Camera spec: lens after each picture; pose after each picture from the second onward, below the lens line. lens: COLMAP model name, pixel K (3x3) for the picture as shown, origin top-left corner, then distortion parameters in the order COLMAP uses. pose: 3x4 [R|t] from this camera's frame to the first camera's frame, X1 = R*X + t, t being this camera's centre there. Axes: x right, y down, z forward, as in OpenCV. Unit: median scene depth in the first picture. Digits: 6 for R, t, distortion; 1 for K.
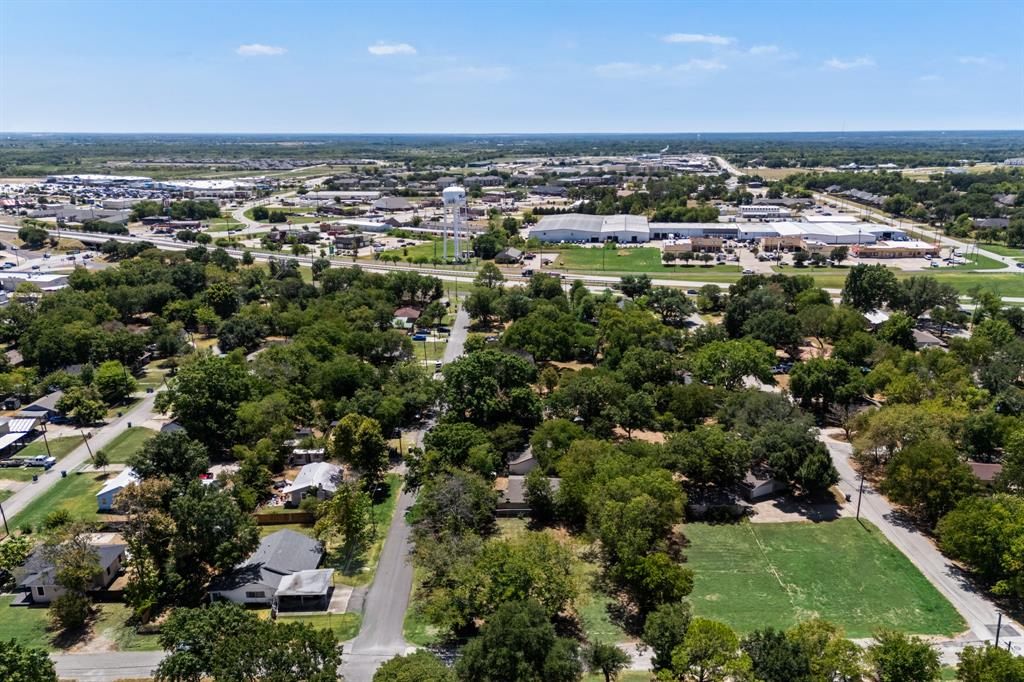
lens RADIAL K [[759.5, 0, 511.6], [0, 759.5, 345.2], [0, 0, 1]] dist [0.003129, -0.002710]
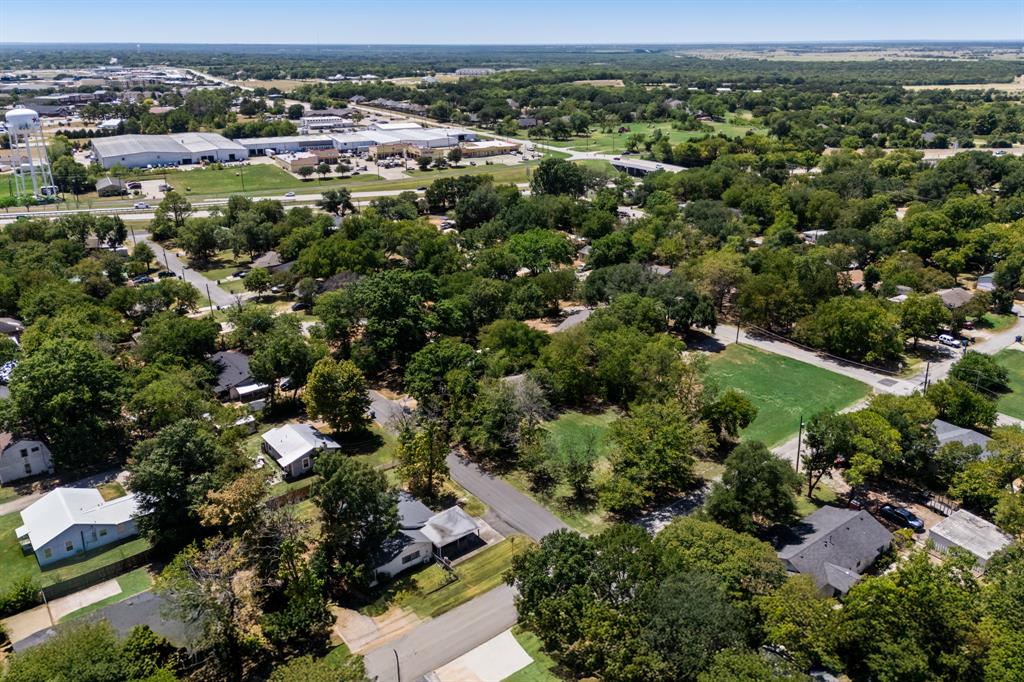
lens RADIAL K [[728.6, 0, 511.3], [0, 728.6, 337.1], [0, 0, 1]] dist [0.002420, -0.008674]
pose [[0.794487, -0.214446, 0.568157, -0.168203], [0.150994, 0.975952, 0.157221, -0.013035], [-0.588210, -0.039122, 0.807762, 0.055208]]
